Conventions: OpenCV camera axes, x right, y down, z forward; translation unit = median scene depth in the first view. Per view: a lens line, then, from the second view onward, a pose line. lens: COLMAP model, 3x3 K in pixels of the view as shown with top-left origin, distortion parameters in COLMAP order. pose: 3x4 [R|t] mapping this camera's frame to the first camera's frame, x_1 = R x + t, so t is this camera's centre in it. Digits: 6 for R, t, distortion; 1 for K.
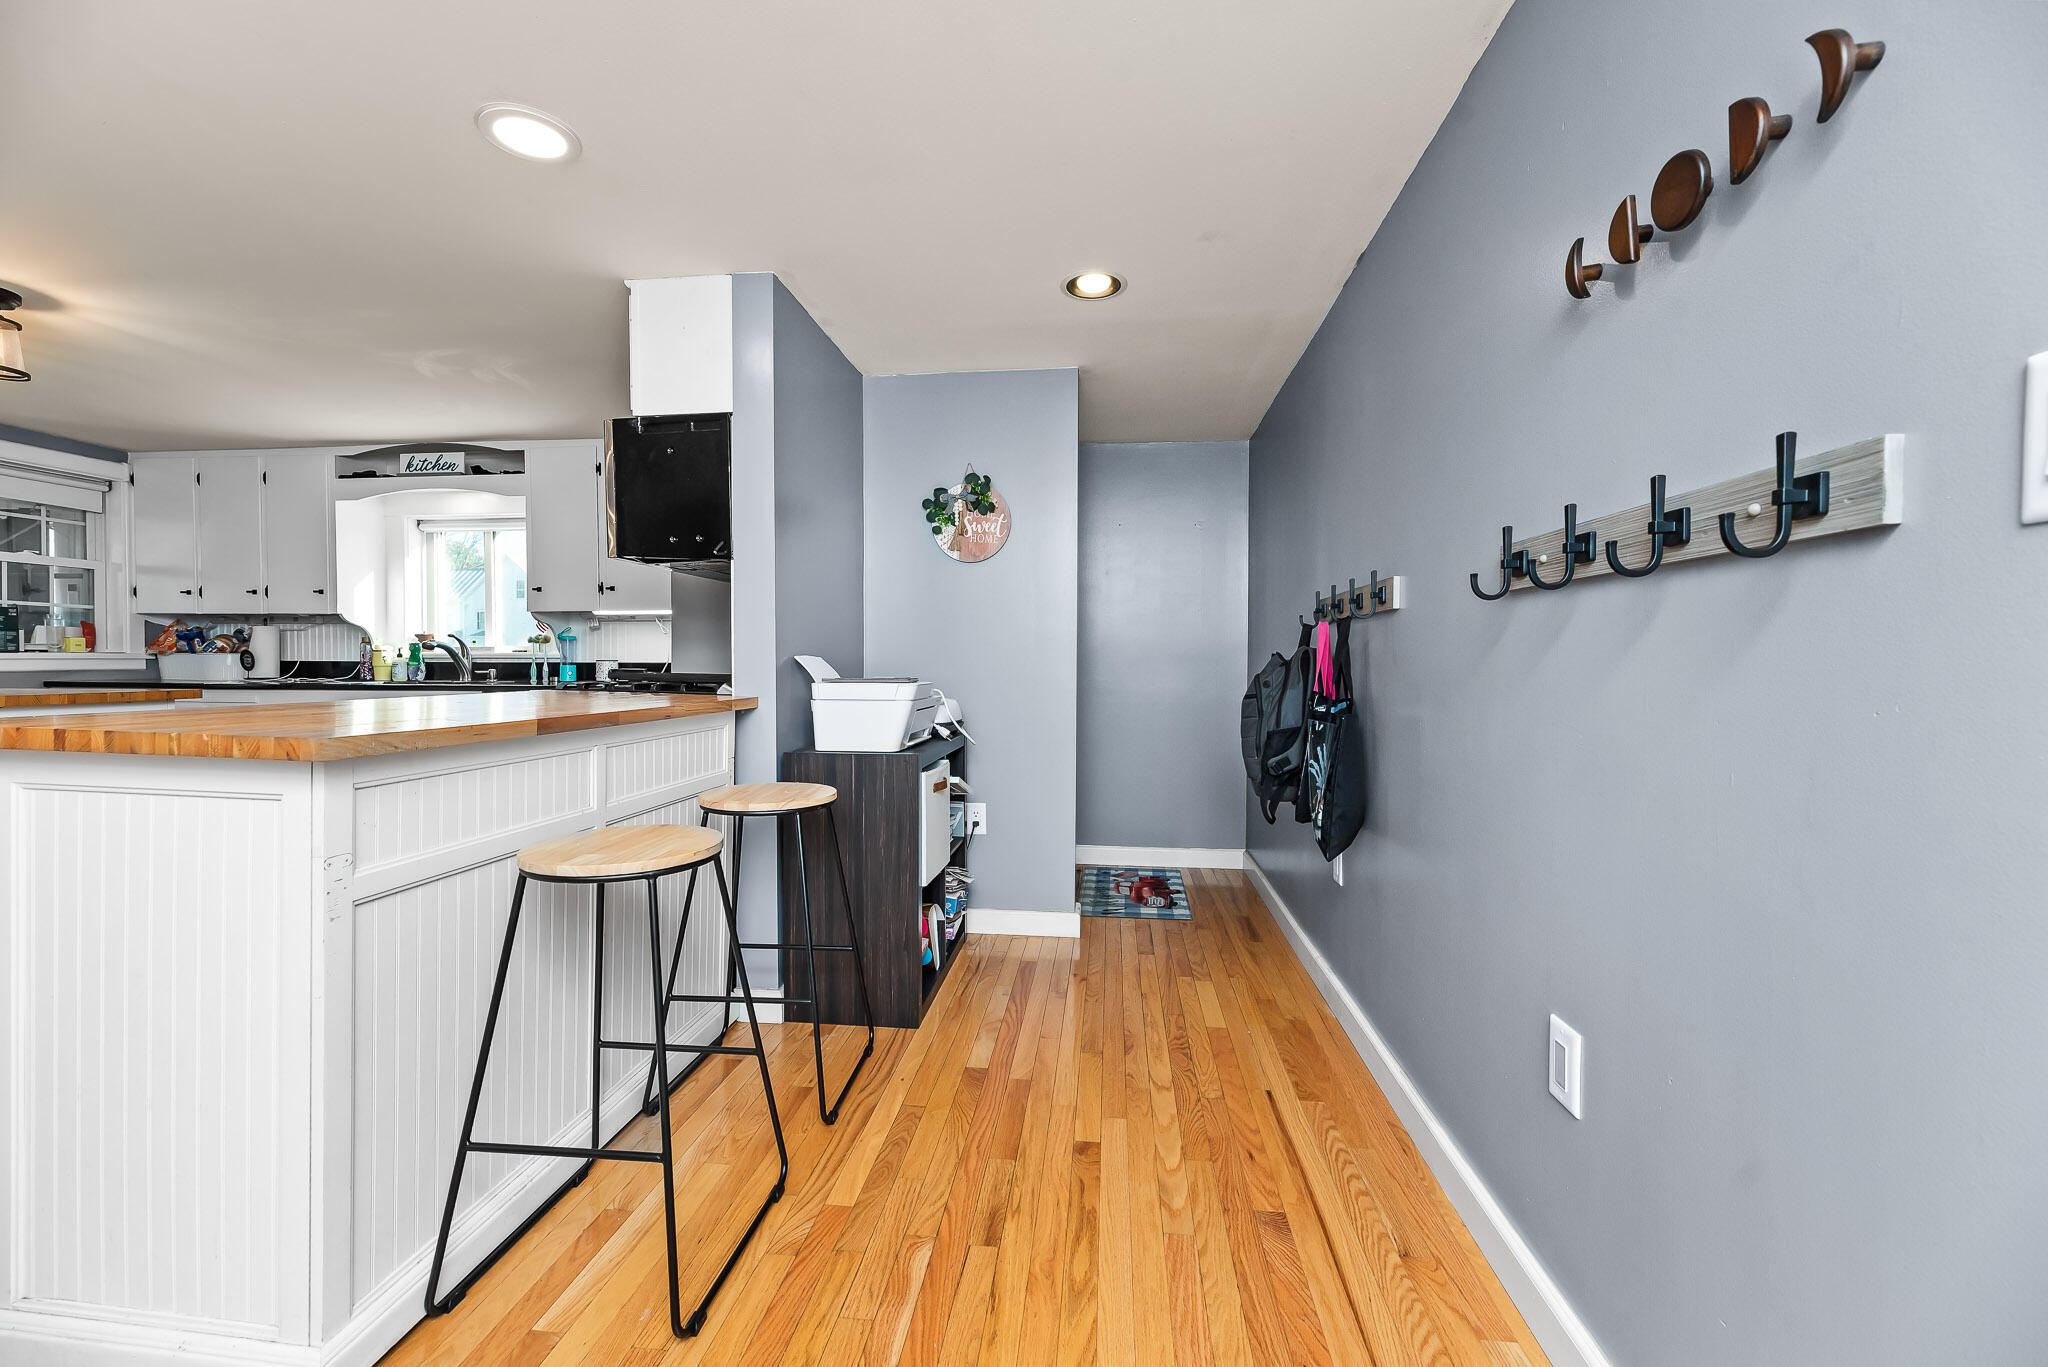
lens RADIAL K [[850.5, 0, 1014.3], [0, 850.5, 663.9], [0, 0, 1]] dist [-0.003106, 0.000171]
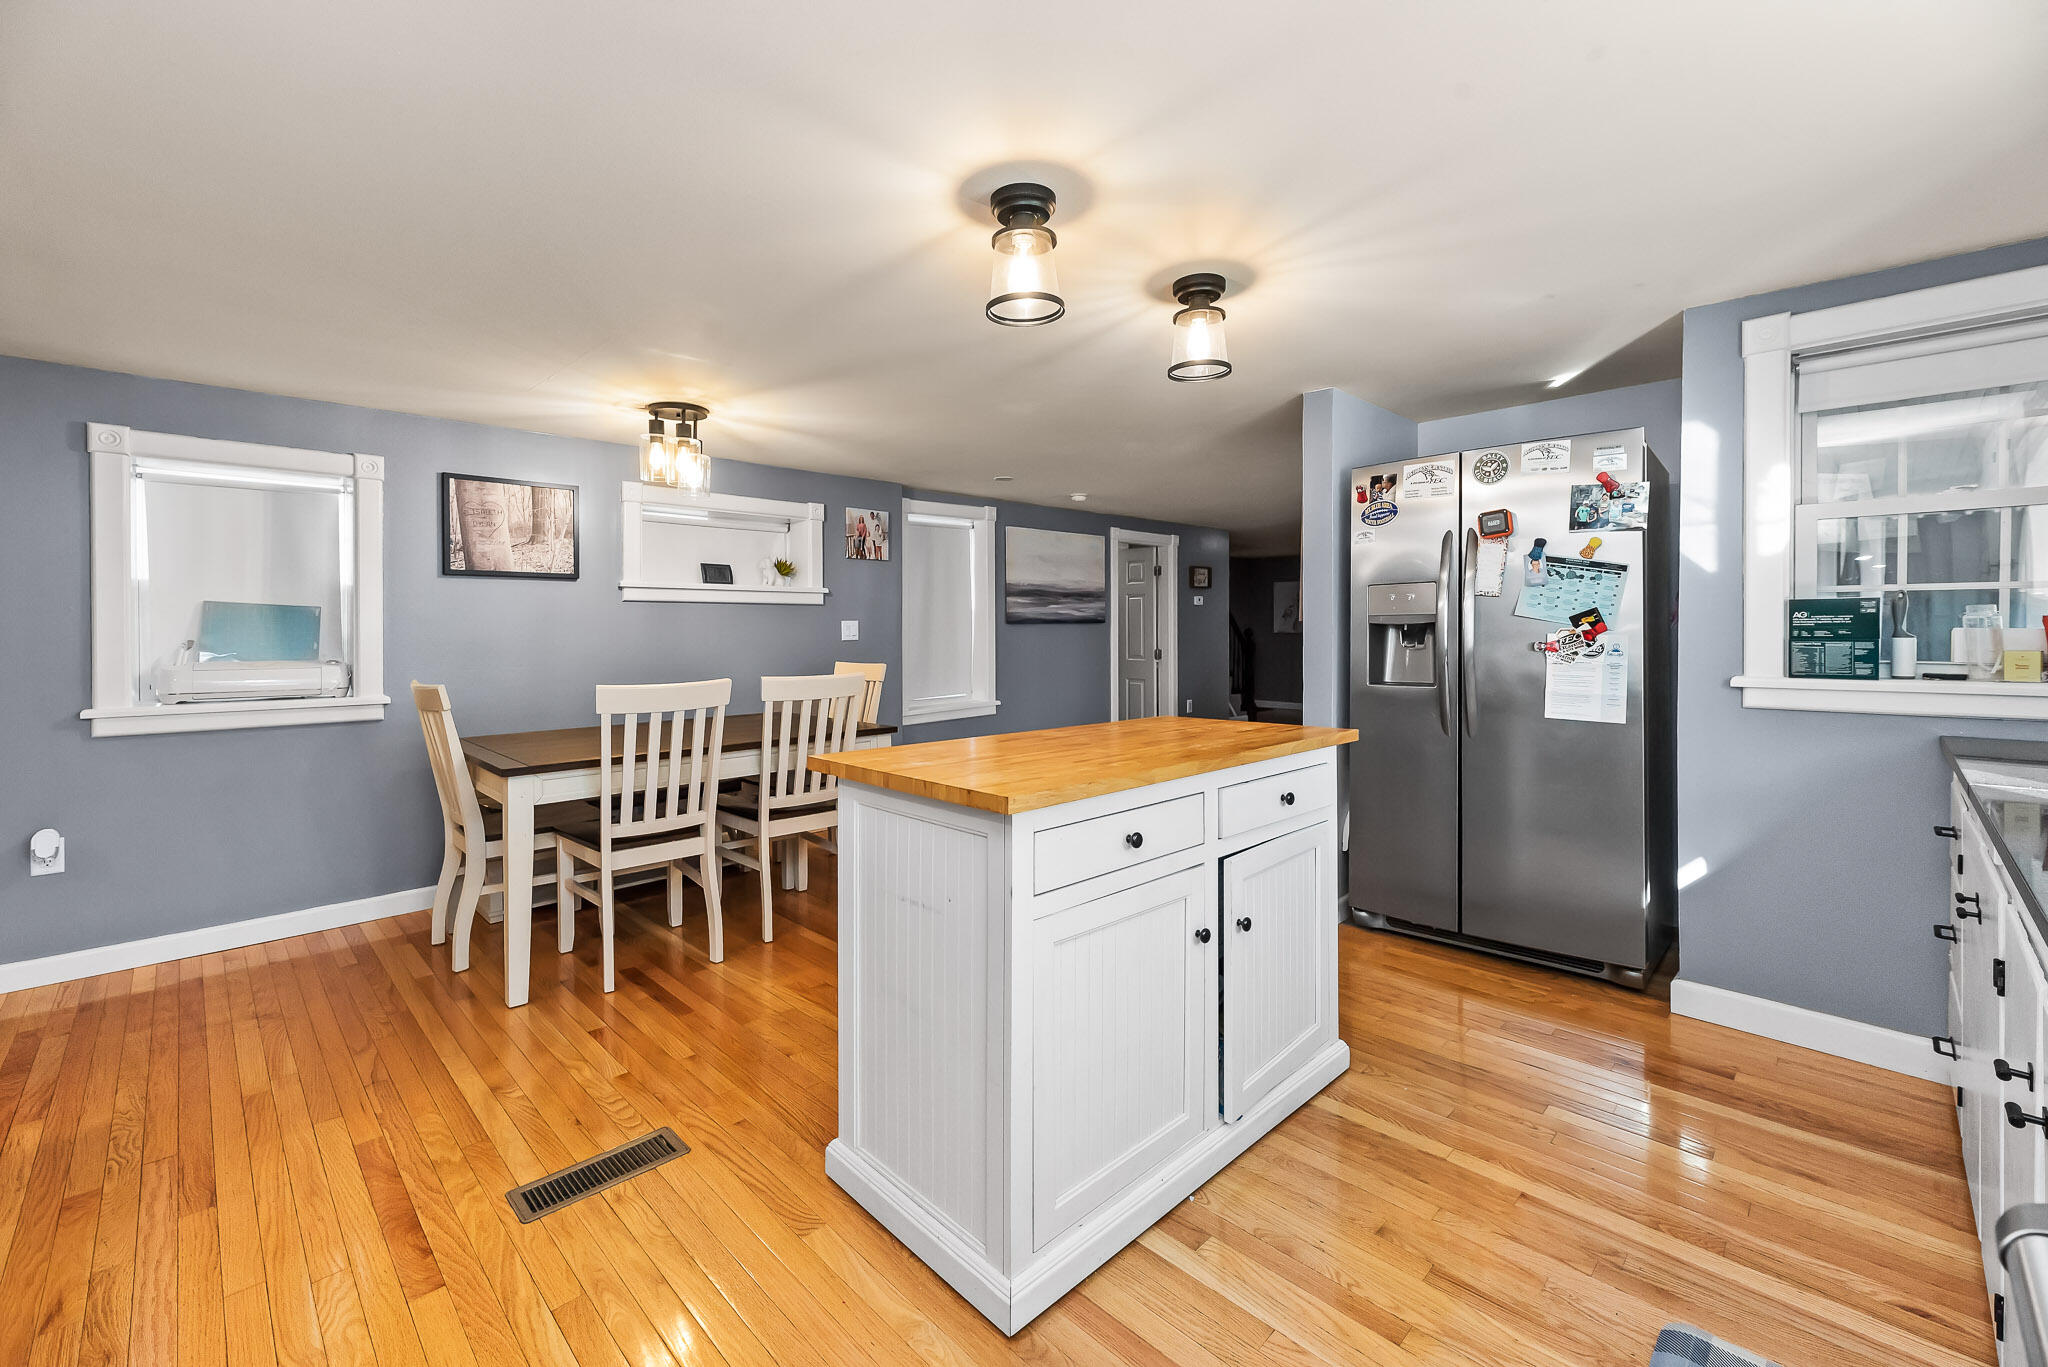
lens RADIAL K [[850.5, 0, 1001.6], [0, 850.5, 633.2], [0, 0, 1]] dist [-0.003106, 0.000171]
pose [[-0.628346, 0.005638, -0.777914, -0.378172], [-0.000854, 0.999968, 0.007937, -0.042966], [0.777934, 0.005652, -0.628321, 0.830985]]
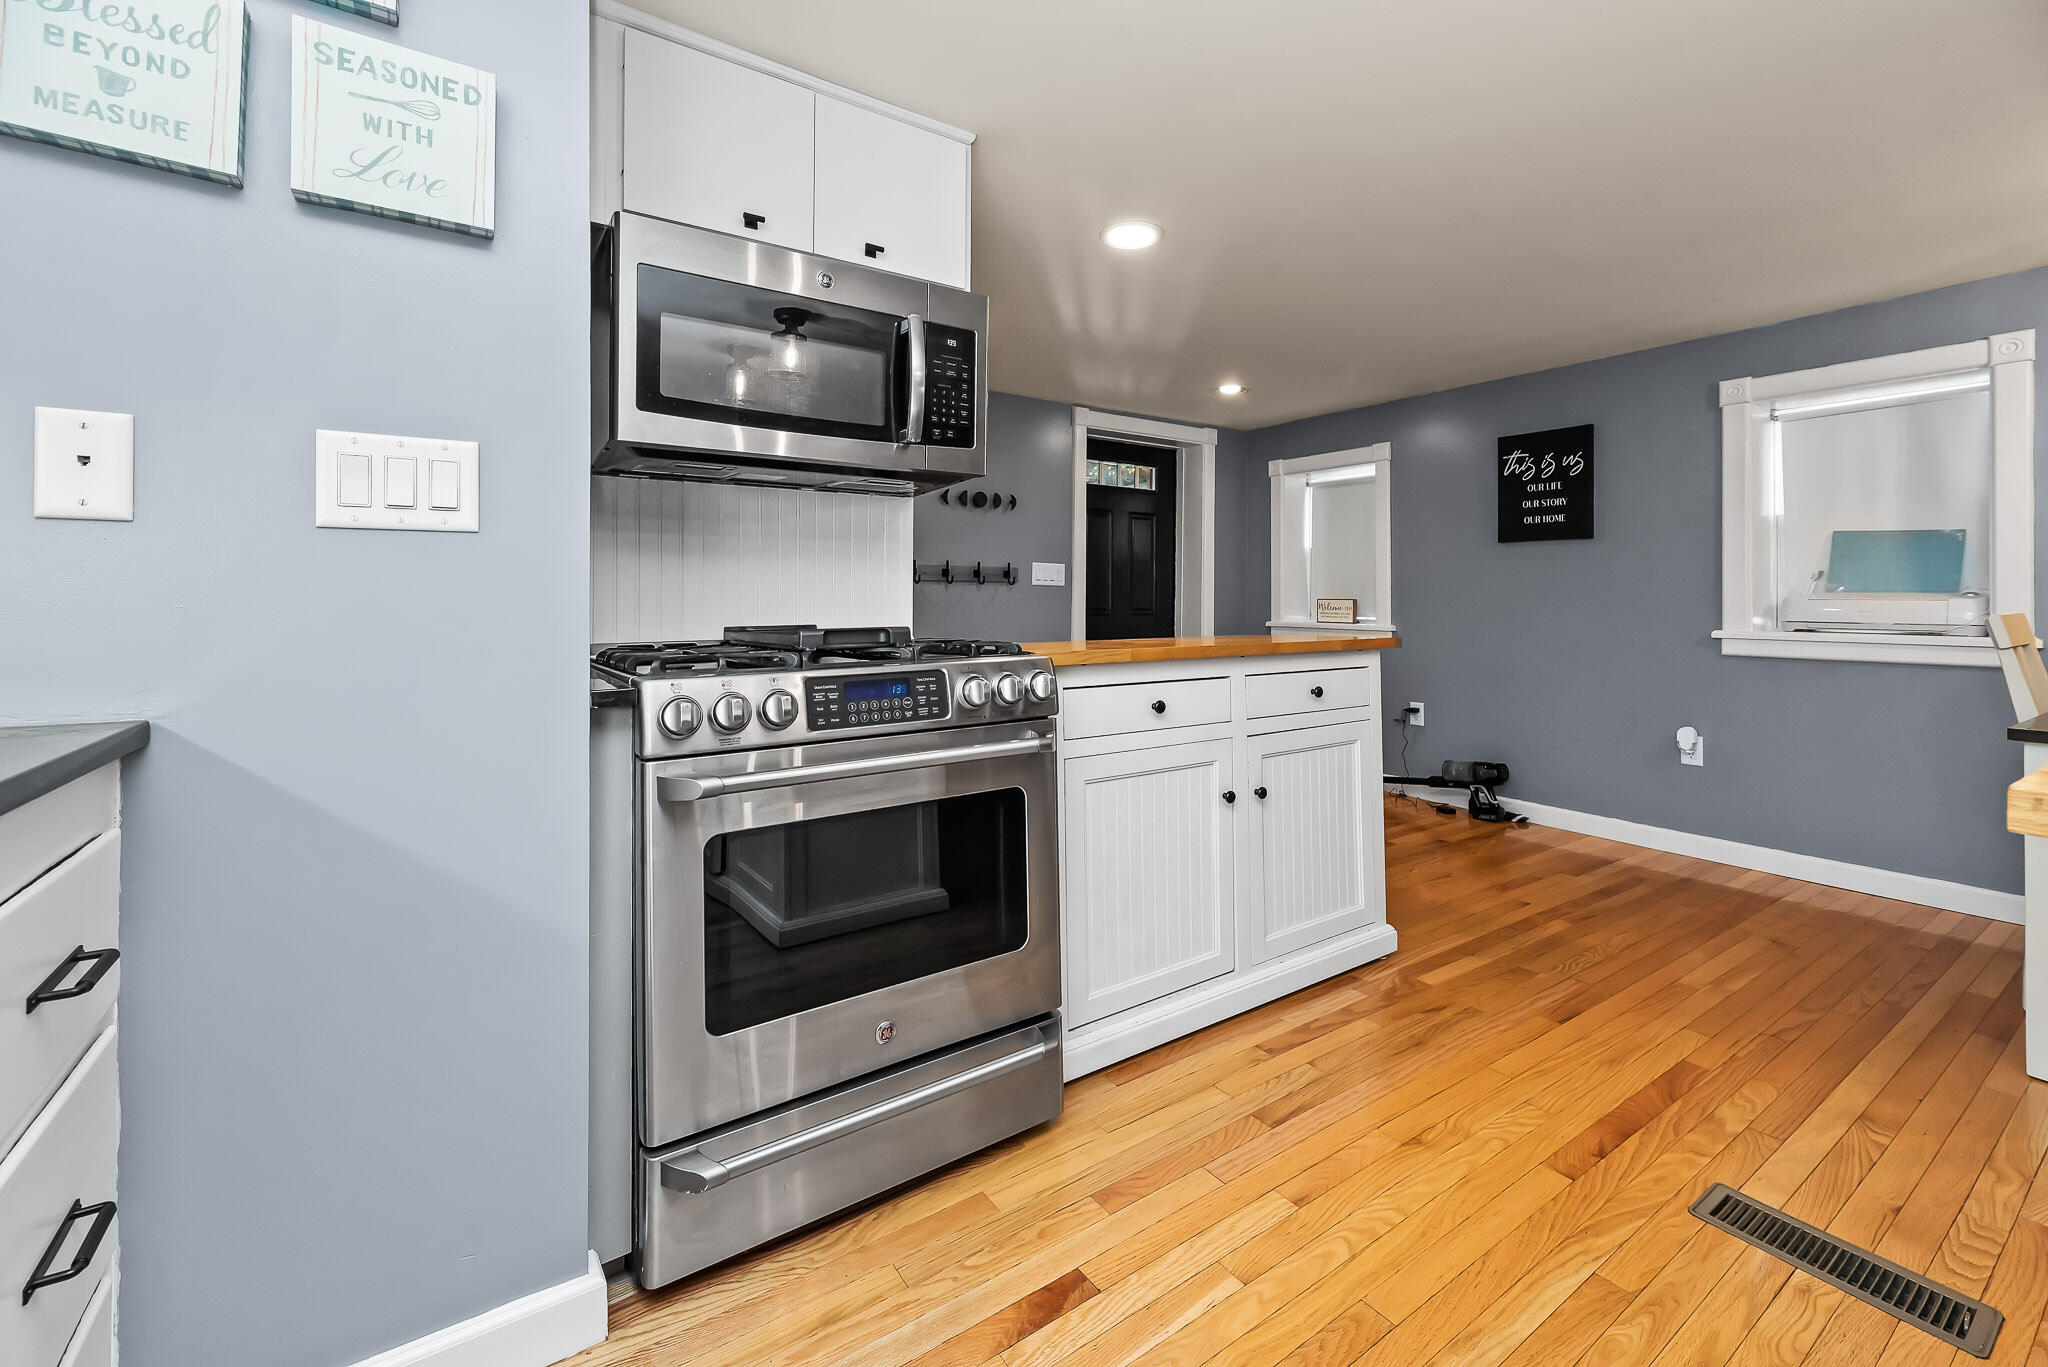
lens RADIAL K [[850.5, 0, 1040.9], [0, 850.5, 595.8], [0, 0, 1]] dist [-0.003106, 0.000171]
pose [[-0.659323, 0.001440, 0.751859, -0.623676], [0.002020, 0.999998, -0.000143, -0.008963], [-0.751857, 0.001425, -0.659324, 0.824239]]
